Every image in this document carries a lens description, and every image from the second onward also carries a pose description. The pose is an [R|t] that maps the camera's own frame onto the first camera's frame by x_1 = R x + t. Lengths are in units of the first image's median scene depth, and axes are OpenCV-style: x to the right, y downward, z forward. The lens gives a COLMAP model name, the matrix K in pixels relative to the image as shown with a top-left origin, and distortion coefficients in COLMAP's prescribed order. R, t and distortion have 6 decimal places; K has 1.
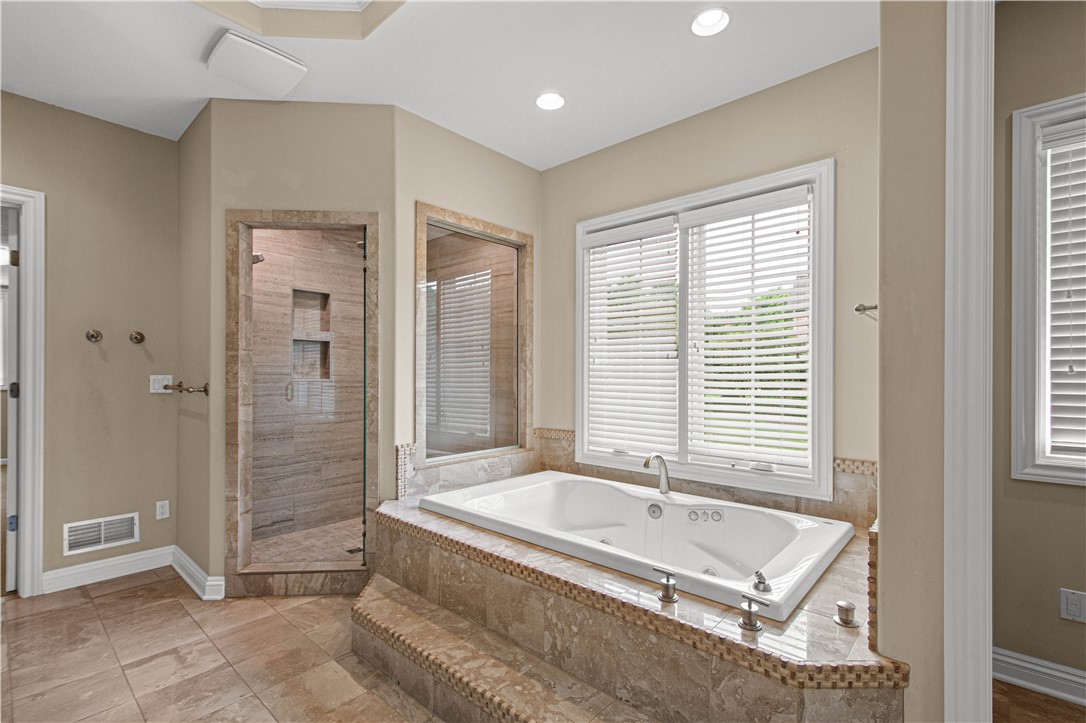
lens RADIAL K [[491.1, 0, 543.0], [0, 491.1, 374.2], [0, 0, 1]] dist [0.006447, -0.000407]
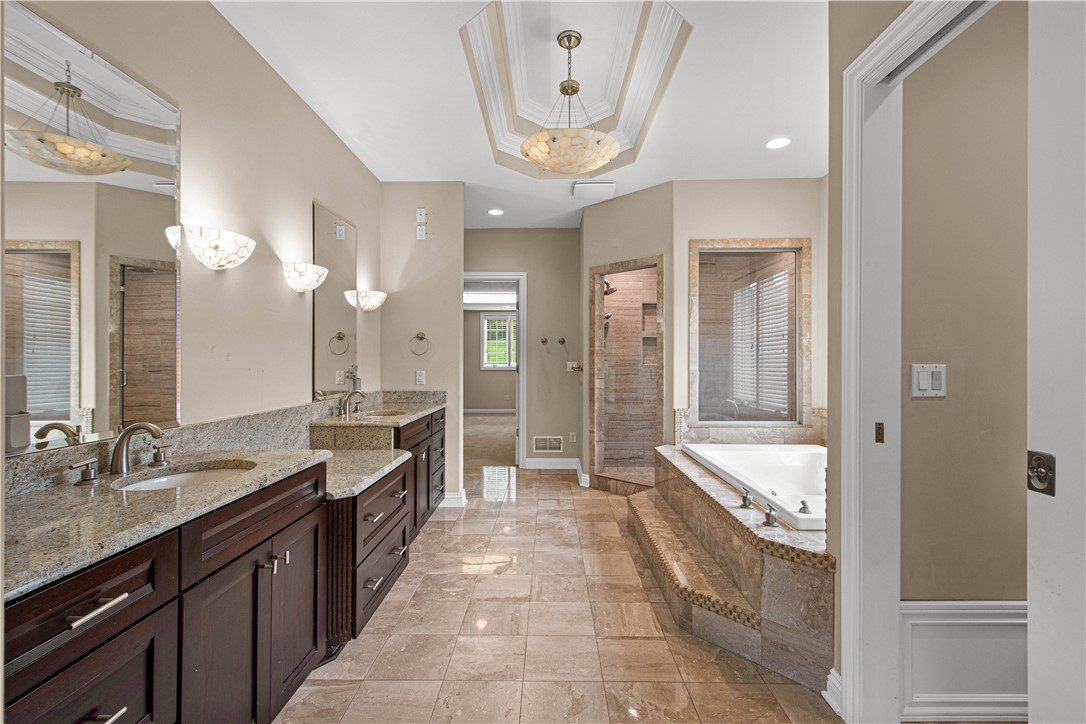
lens RADIAL K [[487.5, 0, 539.5], [0, 487.5, 359.2], [0, 0, 1]] dist [0.009931, -0.000017]
pose [[0.649892, -0.005097, -0.760010, 0.551023], [0.003274, 0.999987, -0.003906, 0.000158], [0.760020, 0.000050, 0.649900, -0.264814]]
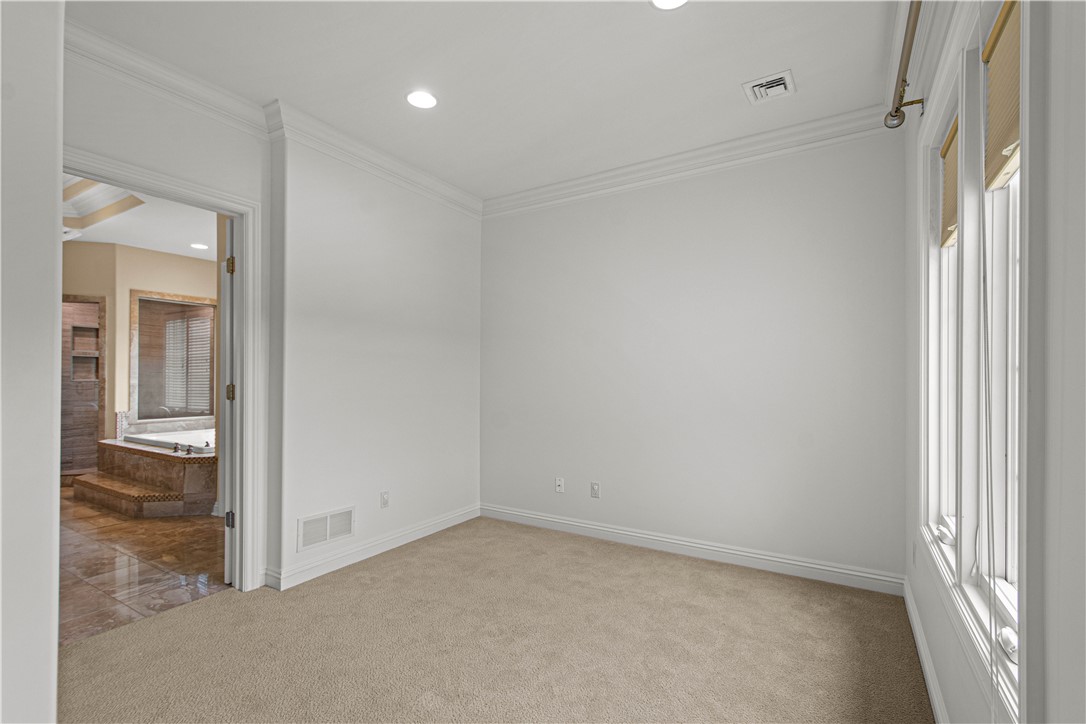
lens RADIAL K [[491.1, 0, 543.0], [0, 491.1, 374.7], [0, 0, 1]] dist [0.006447, -0.000407]
pose [[0.984778, -0.000795, 0.173817, 1.059830], [0.001699, 0.999986, -0.005052, 0.005478], [-0.173810, 0.005271, 0.984765, -1.278933]]
